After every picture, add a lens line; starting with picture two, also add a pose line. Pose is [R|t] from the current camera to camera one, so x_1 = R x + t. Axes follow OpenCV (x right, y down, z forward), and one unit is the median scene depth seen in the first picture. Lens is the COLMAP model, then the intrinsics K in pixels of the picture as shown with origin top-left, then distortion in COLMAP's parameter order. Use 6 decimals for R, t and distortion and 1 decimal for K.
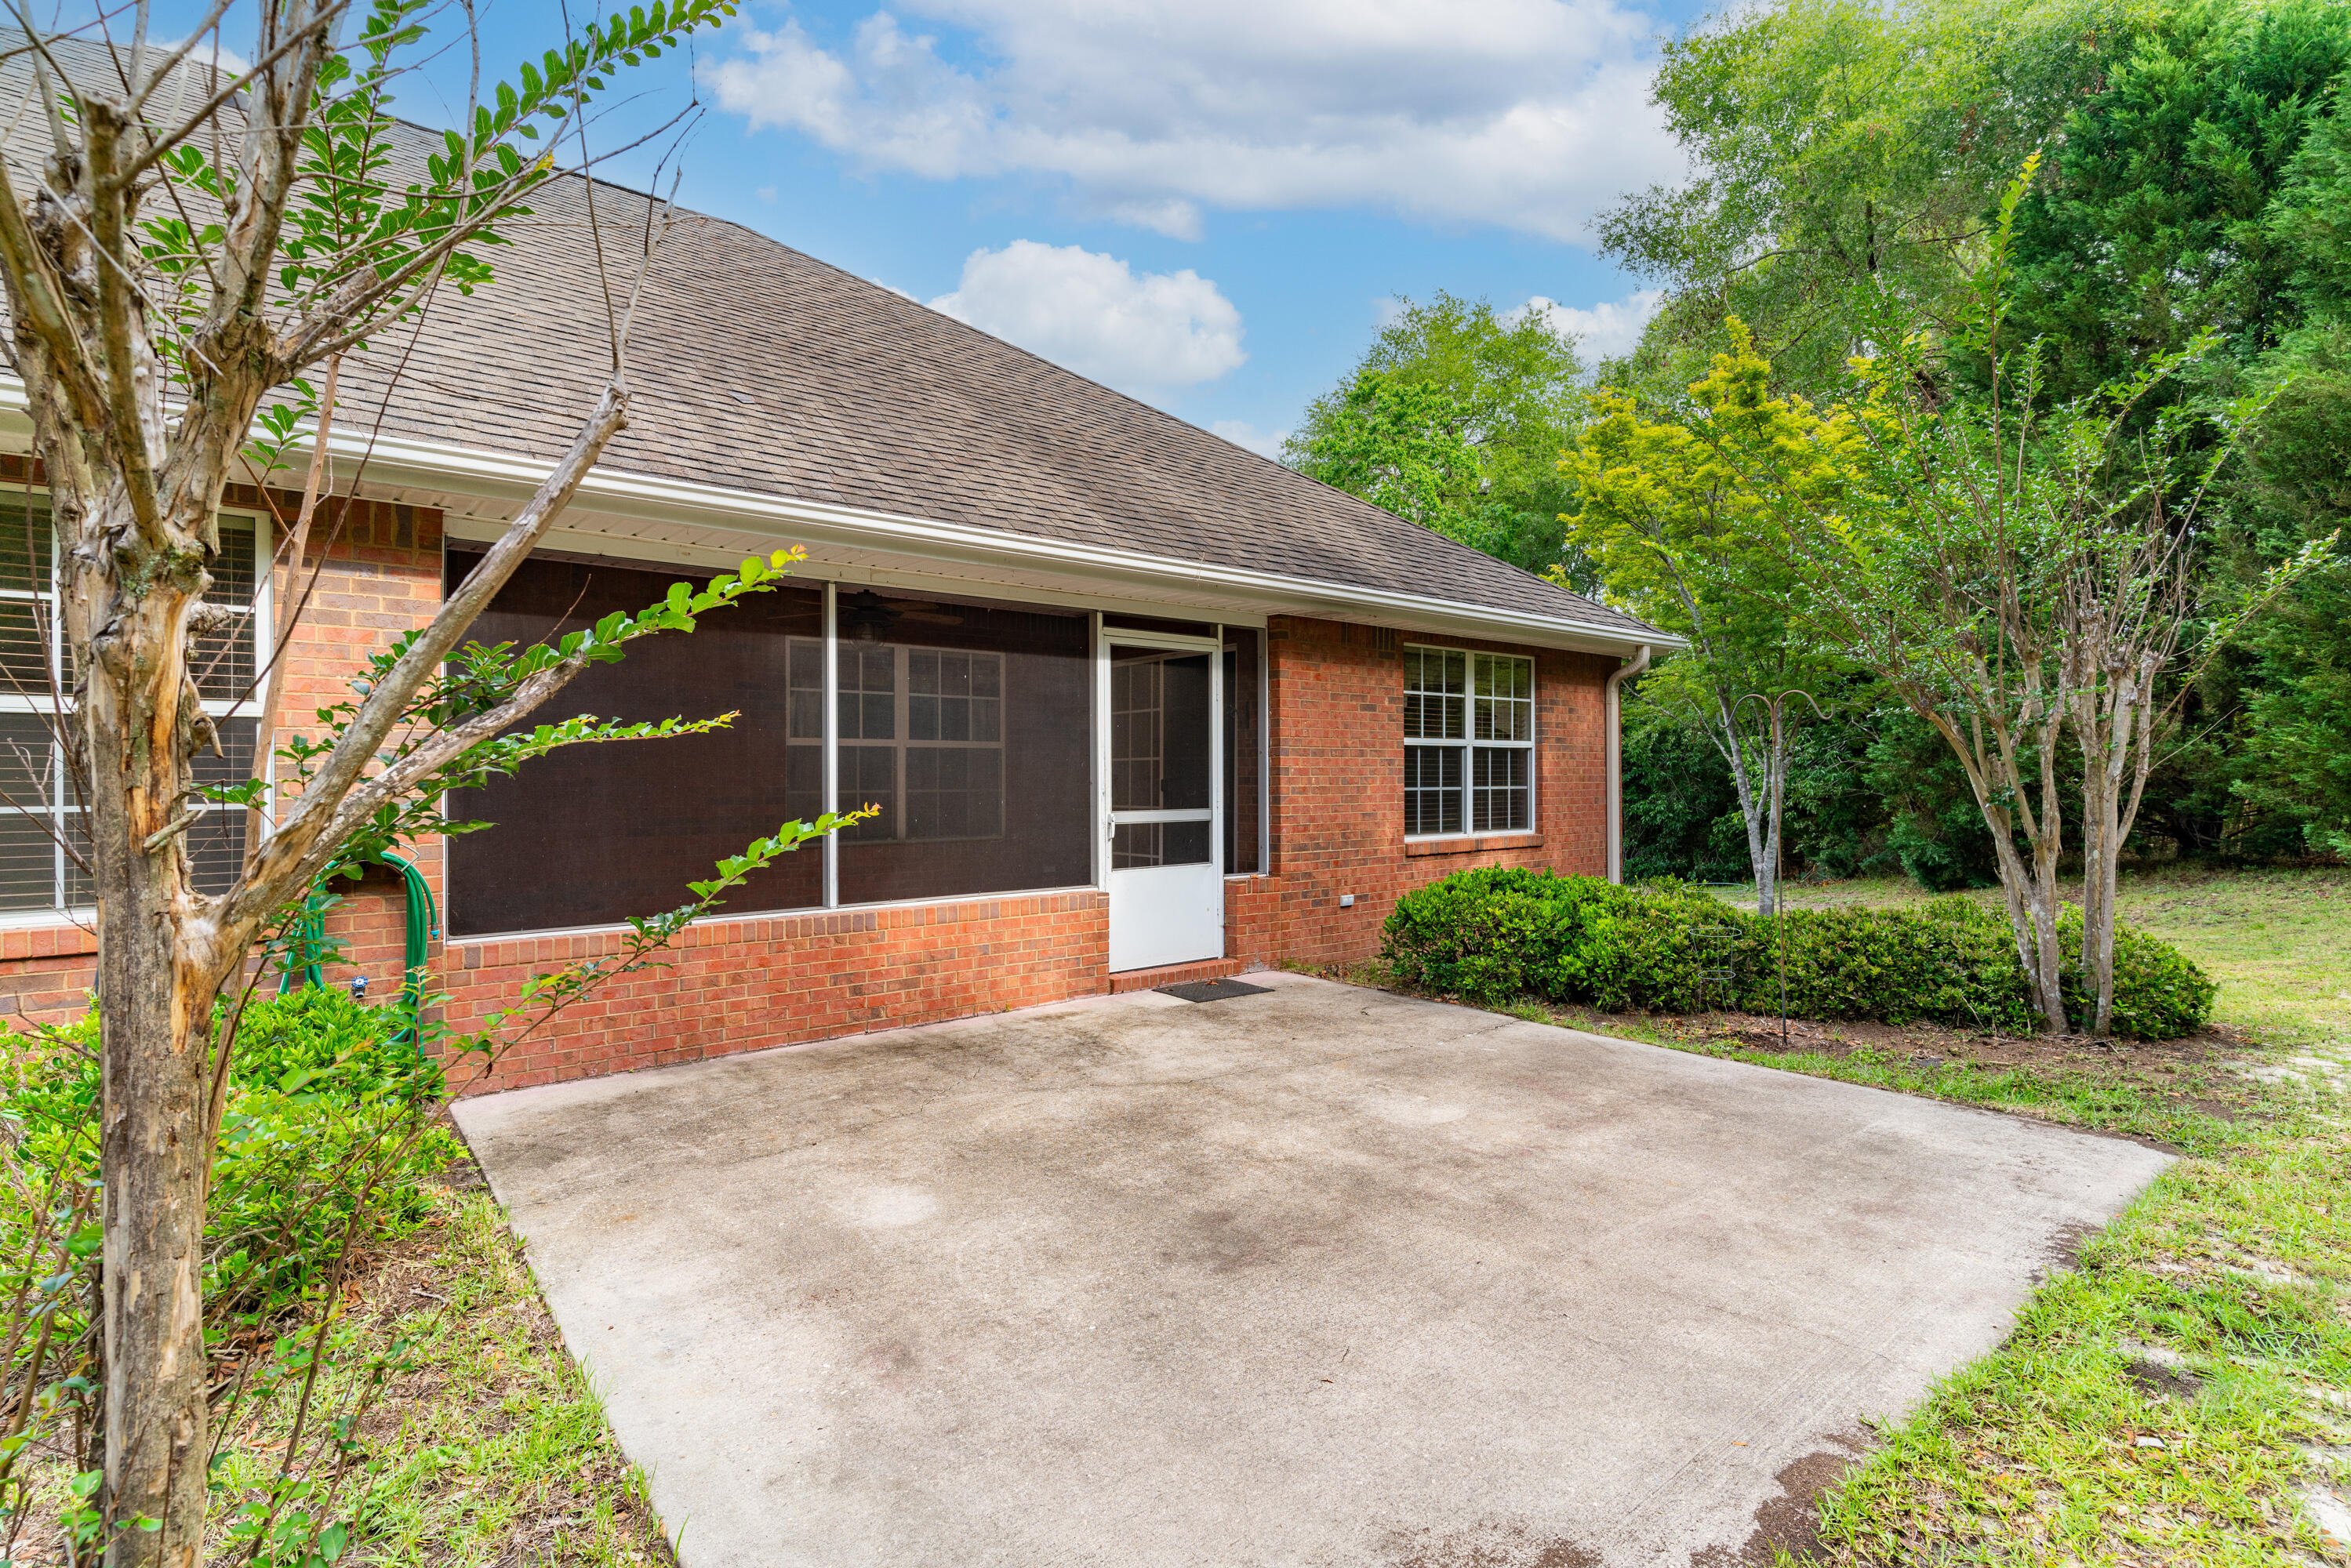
lens RADIAL K [[1111.5, 0, 1159.9], [0, 1111.5, 792.5], [0, 0, 1]] dist [0.002998, 0.000621]
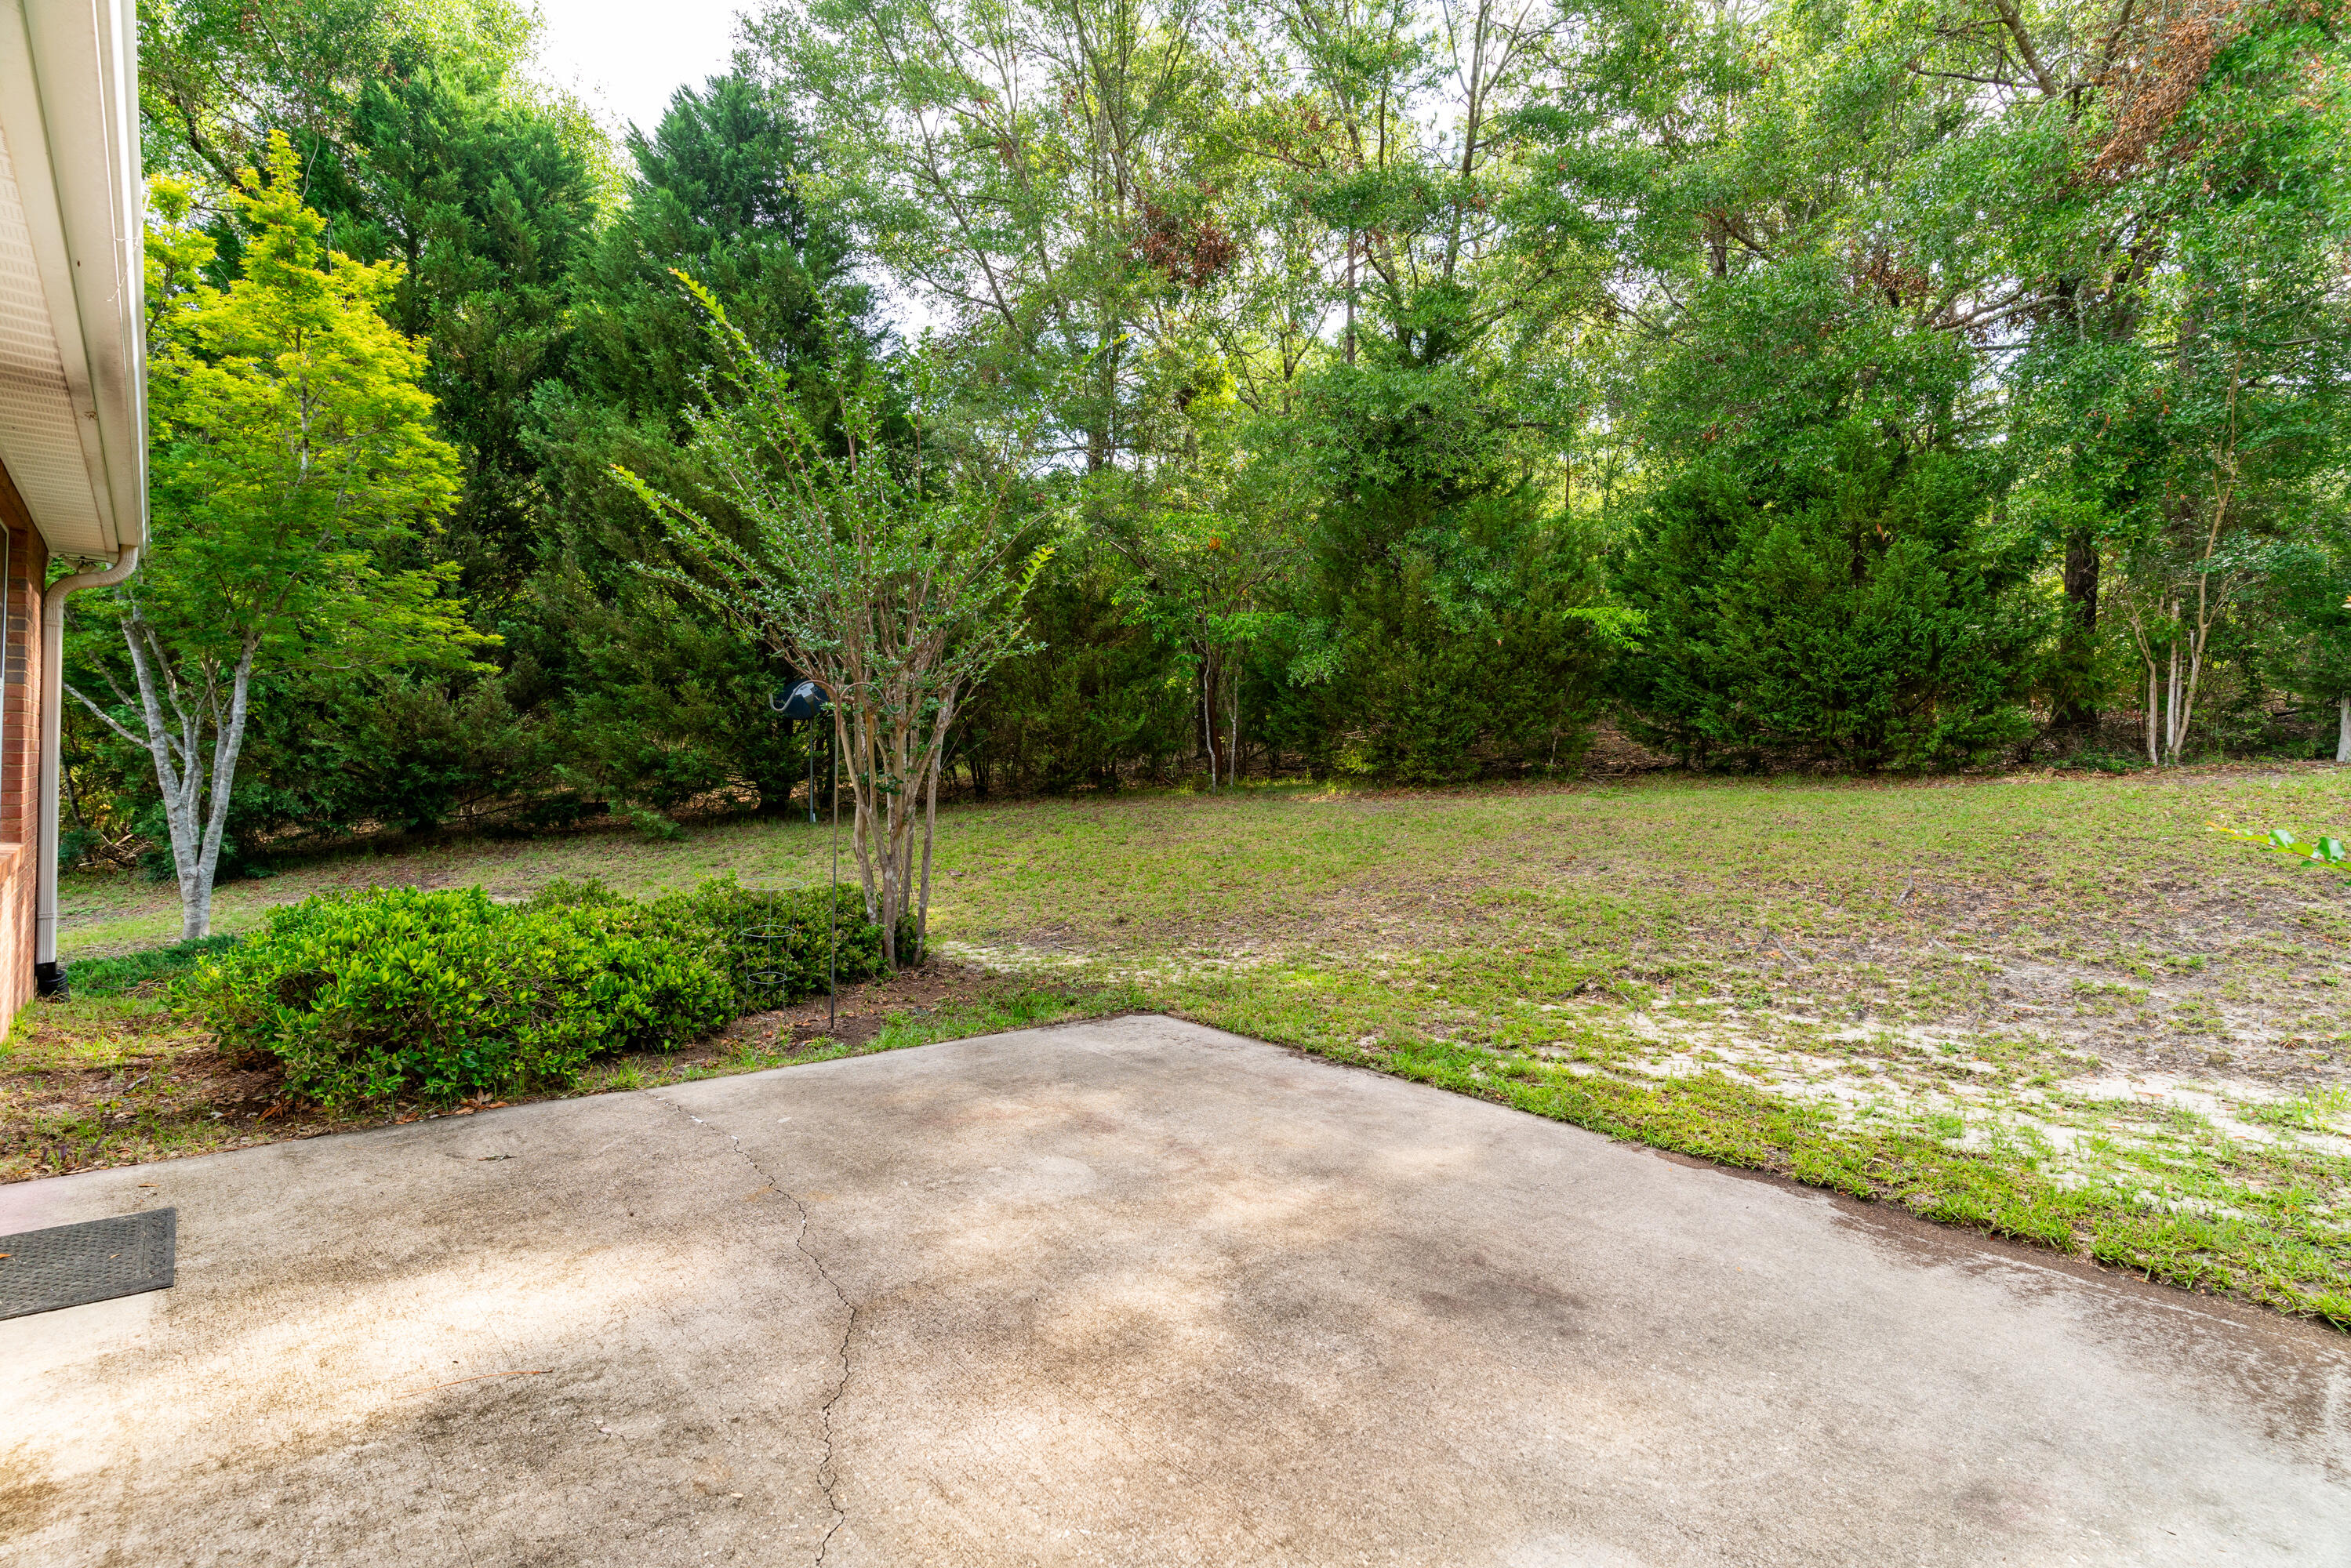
lens RADIAL K [[1111.5, 0, 1173.6], [0, 1111.5, 787.1], [0, 0, 1]] dist [0.002998, 0.000621]
pose [[-0.069088, -0.005505, 0.997595, -0.379712], [-0.014434, 0.999886, 0.004518, -0.002770], [-0.997506, -0.014087, -0.069159, 0.625831]]
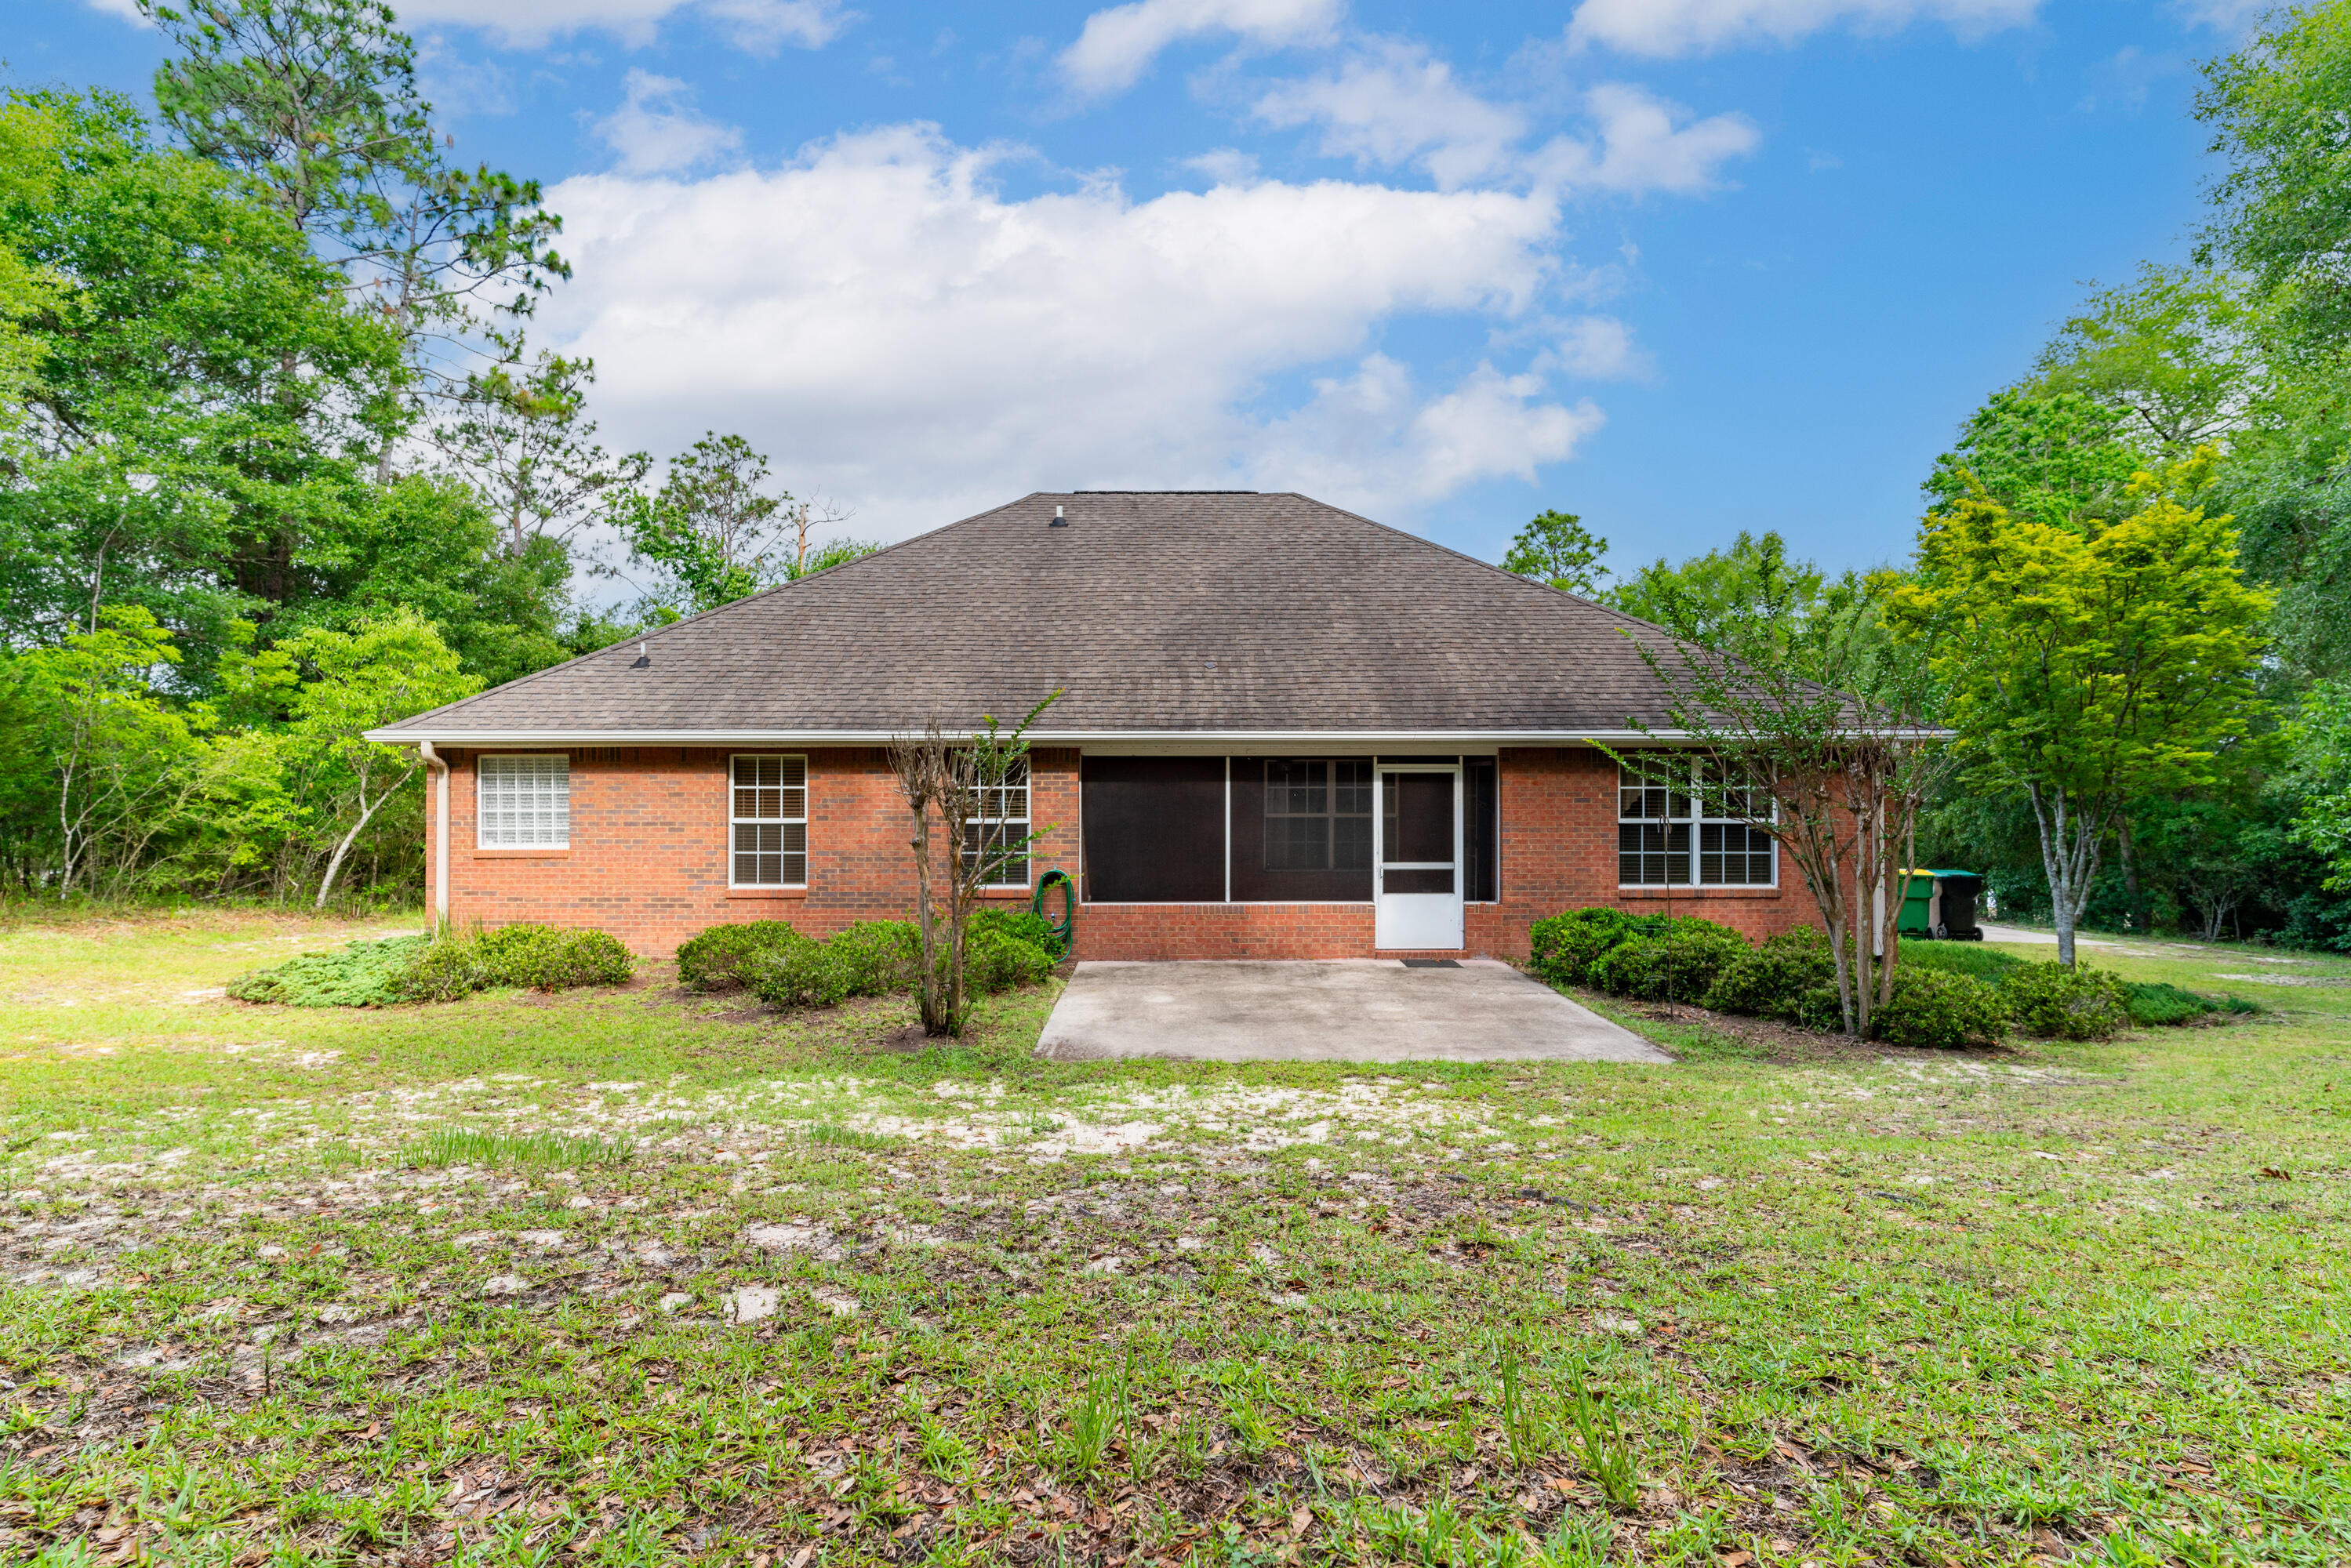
lens RADIAL K [[1111.5, 0, 1167.5], [0, 1111.5, 783.1], [0, 0, 1]] dist [0.002998, 0.000621]
pose [[0.780727, 0.000841, -0.624871, 0.843908], [-0.011199, 0.999857, -0.012646, -0.089001], [0.624772, 0.016871, 0.780625, -0.686582]]
